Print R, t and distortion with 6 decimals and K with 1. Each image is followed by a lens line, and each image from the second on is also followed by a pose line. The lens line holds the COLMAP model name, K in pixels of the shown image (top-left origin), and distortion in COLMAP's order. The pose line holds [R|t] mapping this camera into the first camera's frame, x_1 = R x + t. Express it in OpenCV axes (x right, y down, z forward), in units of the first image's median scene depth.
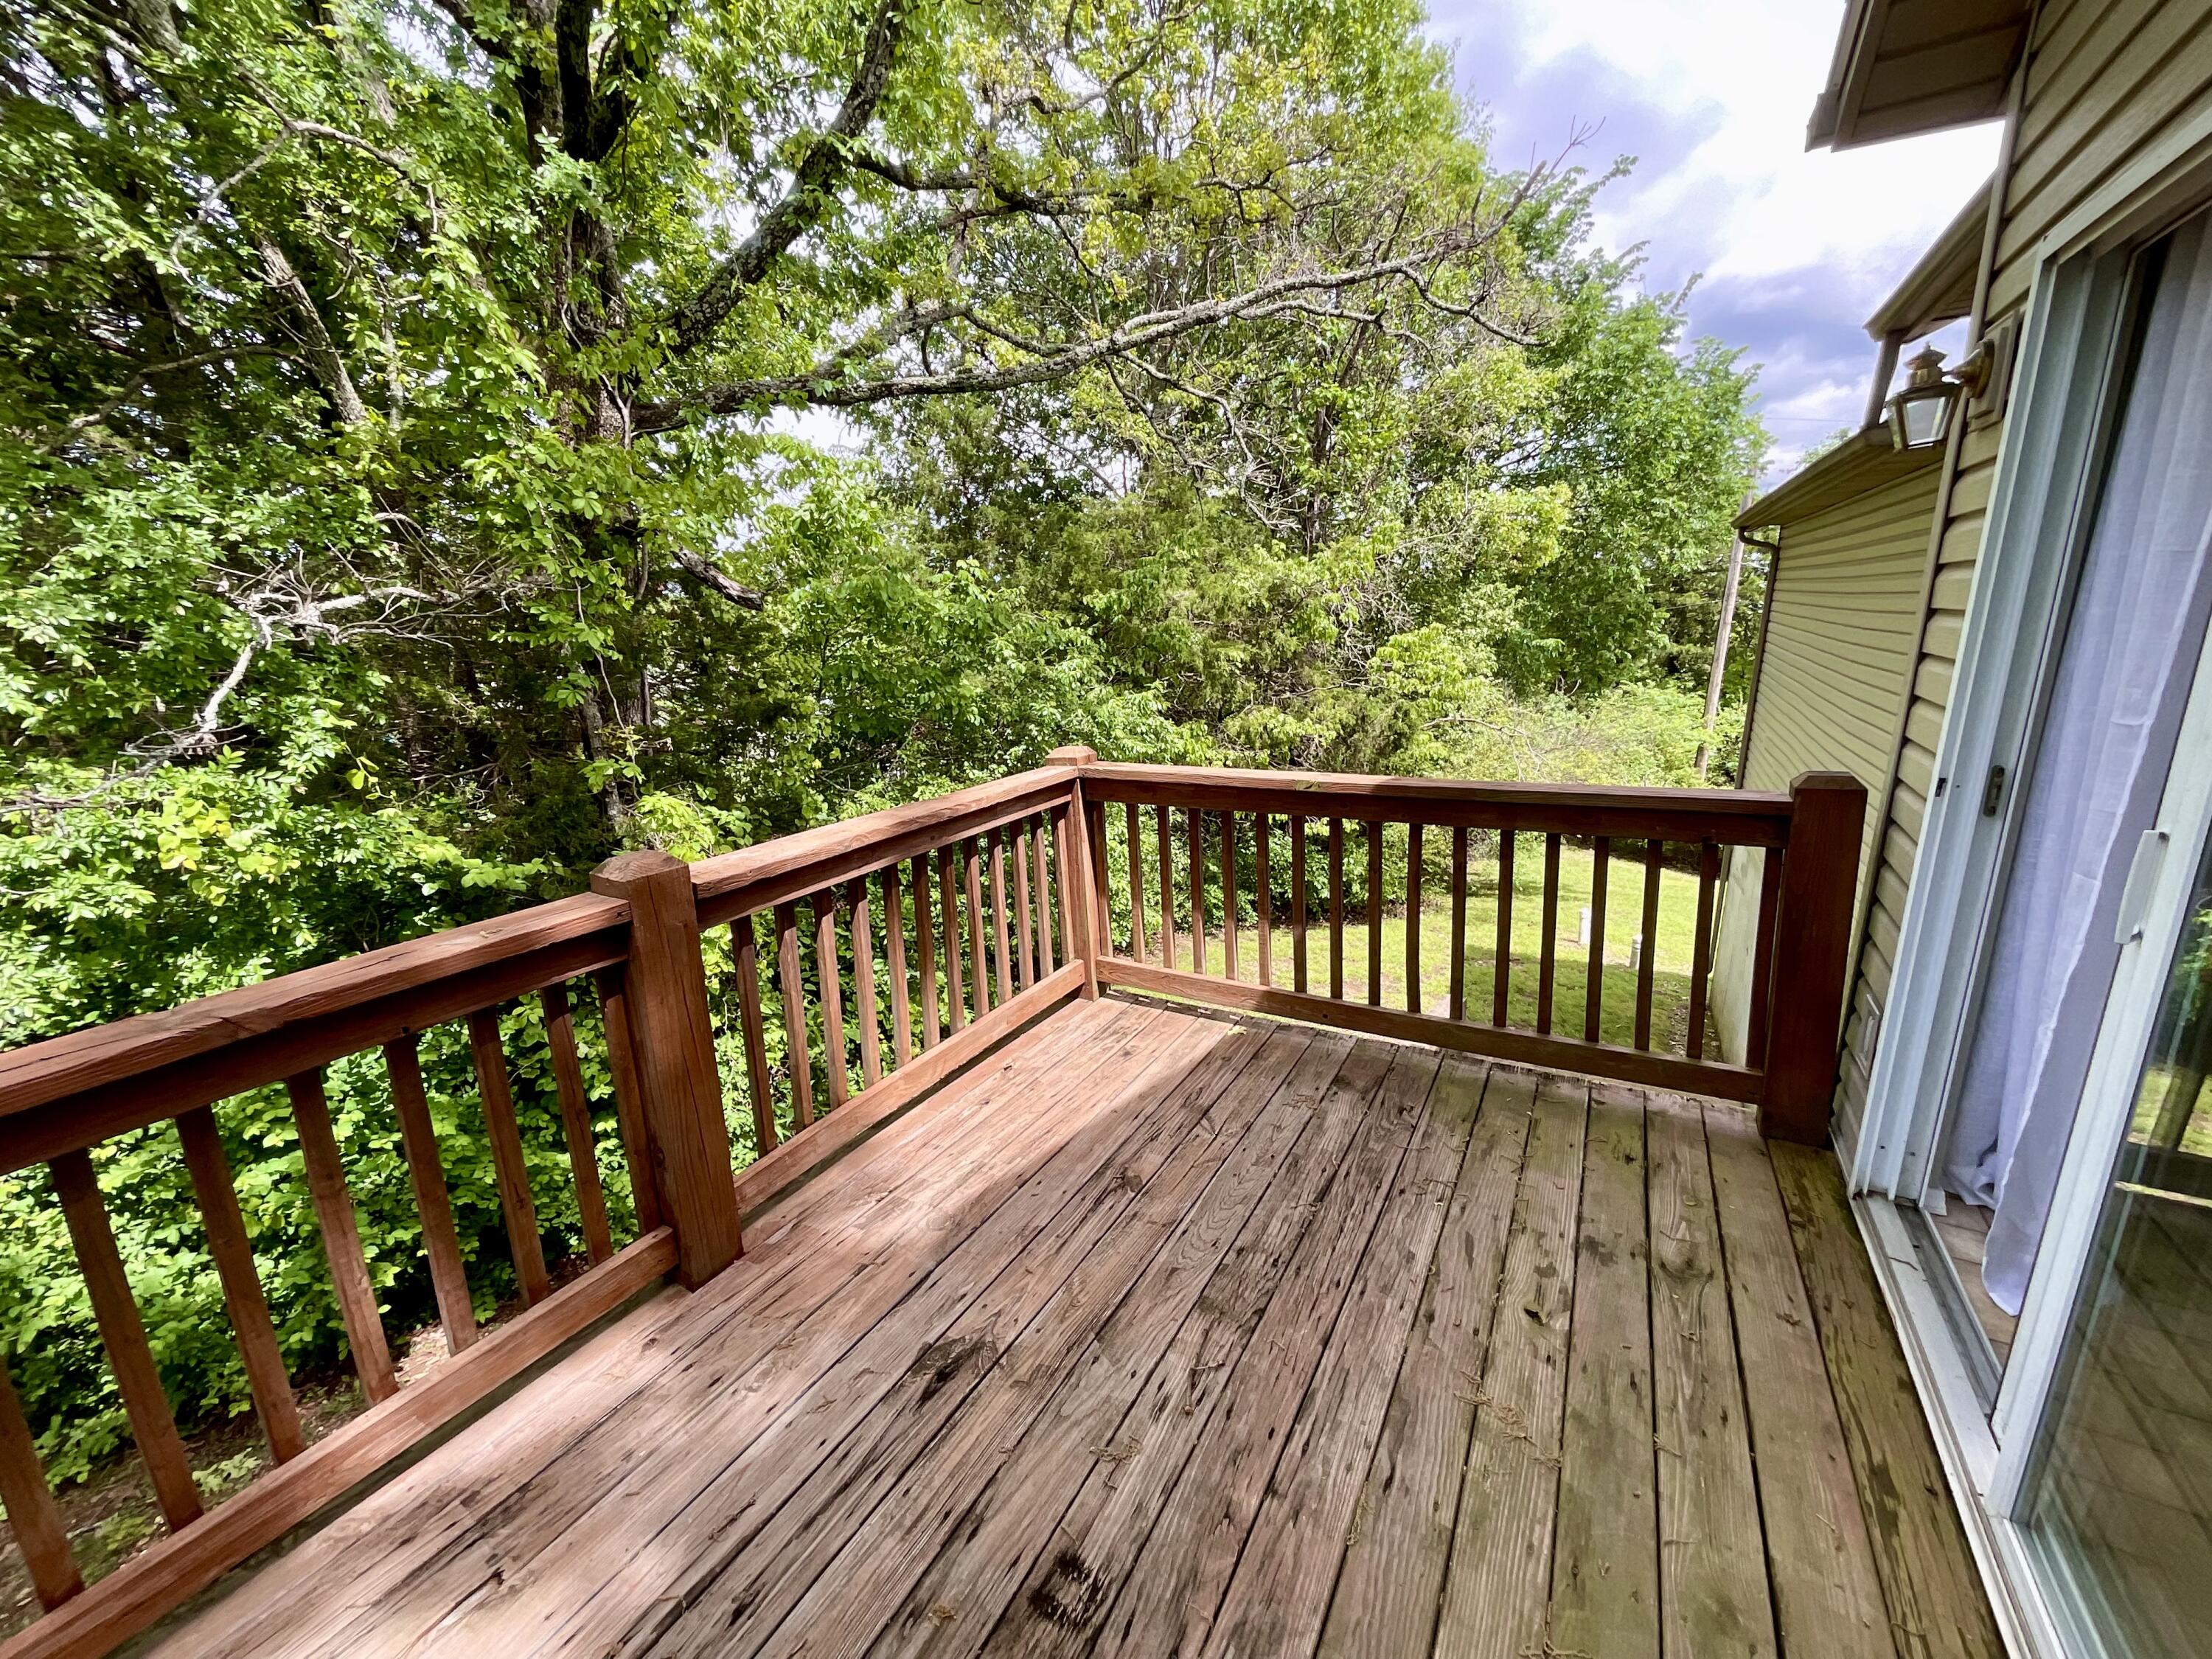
lens RADIAL K [[895.9, 0, 1112.2], [0, 895.9, 825.8], [0, 0, 1]] dist [-0.001618, 0.000377]
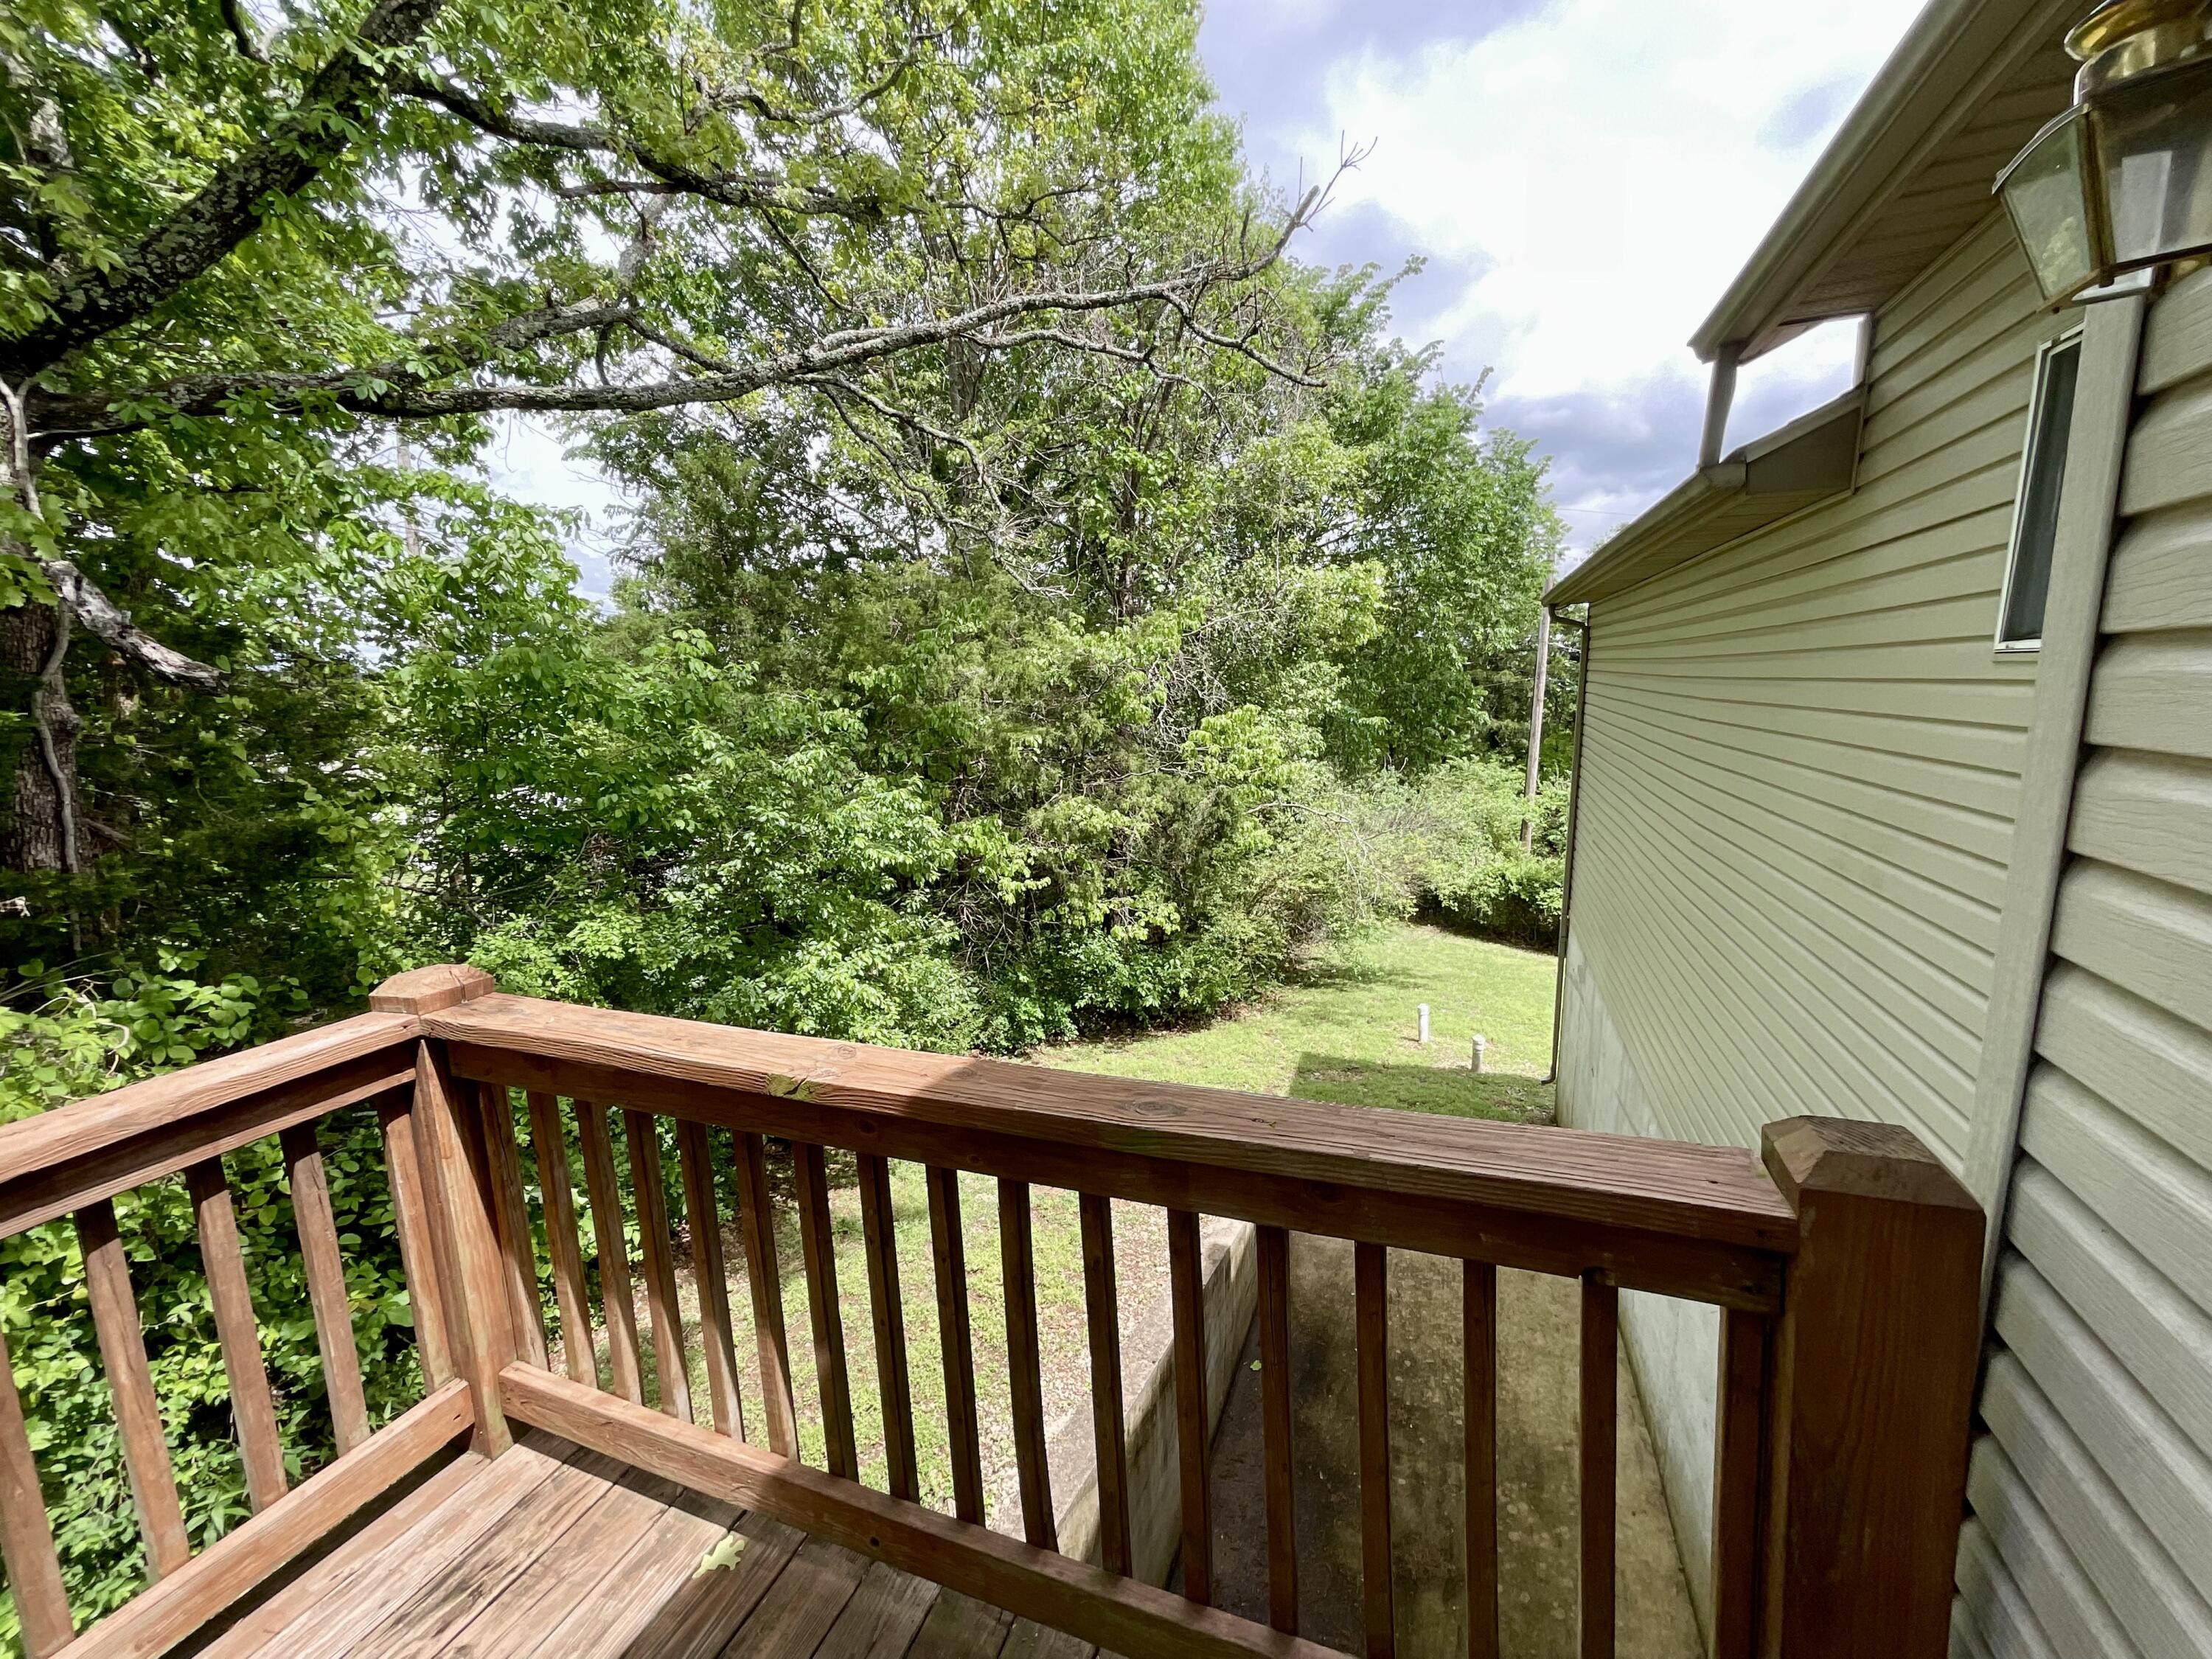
lens RADIAL K [[889.8, 0, 1114.3], [0, 889.8, 820.6], [0, 0, 1]] dist [0.002466, 0.000364]
pose [[0.988654, -0.020196, 0.148848, 0.076587], [0.032578, 0.996164, -0.081220, -0.033776], [-0.146637, 0.085148, 0.985519, 0.119827]]
